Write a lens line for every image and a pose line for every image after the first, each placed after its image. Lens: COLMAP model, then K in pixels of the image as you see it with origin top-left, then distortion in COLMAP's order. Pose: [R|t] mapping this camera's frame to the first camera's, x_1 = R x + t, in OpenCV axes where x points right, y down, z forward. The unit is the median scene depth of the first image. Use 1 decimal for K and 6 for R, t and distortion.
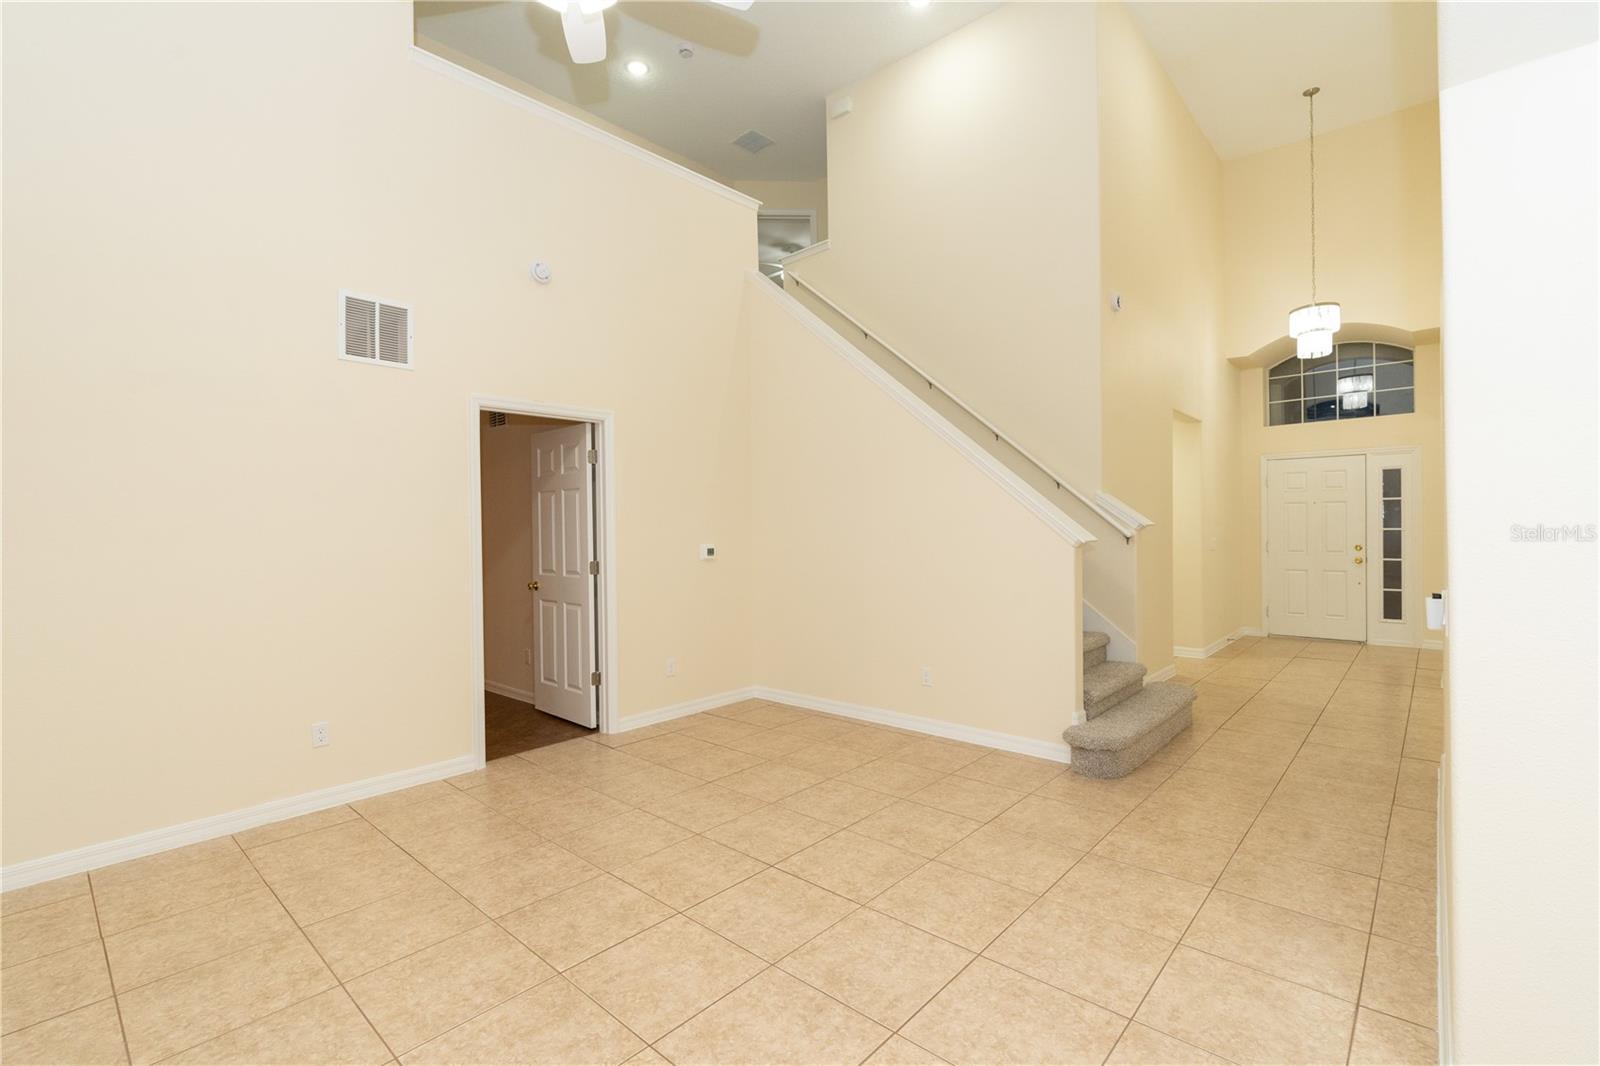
lens RADIAL K [[717.1, 0, 815.3], [0, 717.1, 534.3], [0, 0, 1]] dist [-0.016360, 0.005575]
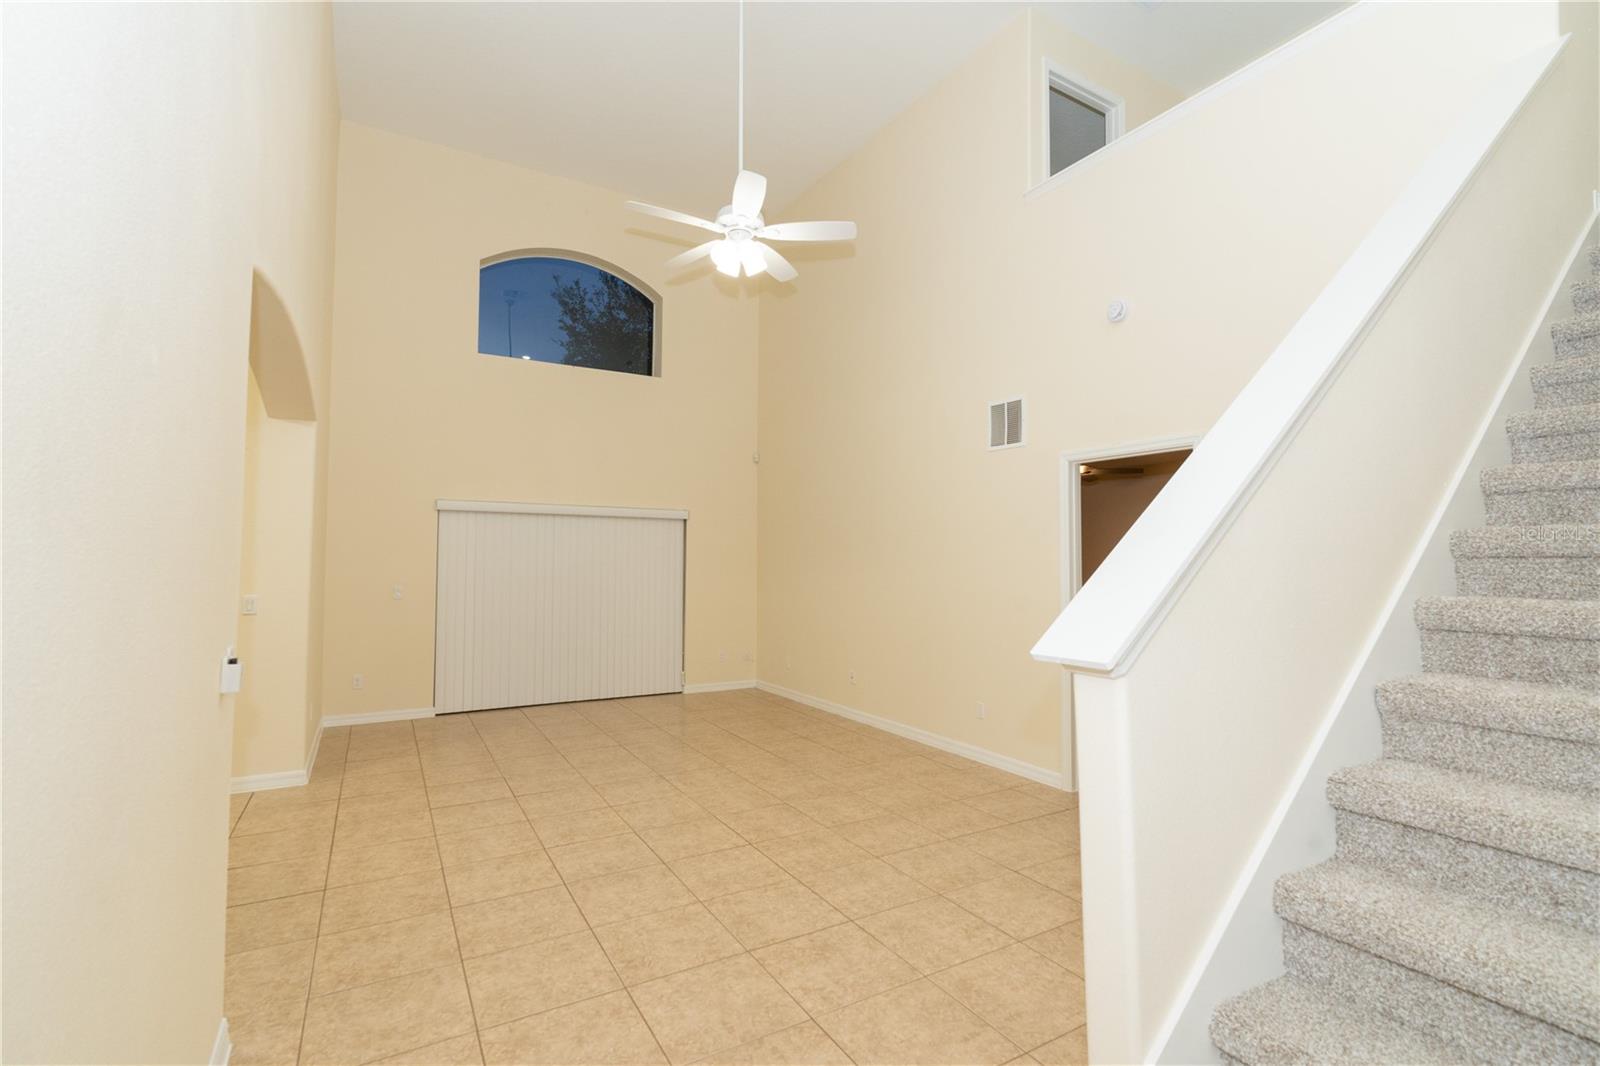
lens RADIAL K [[740.2, 0, 803.6], [0, 740.2, 534.5], [0, 0, 1]] dist [-0.003543, 0.000539]
pose [[-0.317549, -0.019475, -0.948042, 1.224819], [-0.007657, 0.999809, -0.017974, -0.070146], [0.948211, 0.001552, -0.317638, 1.600350]]
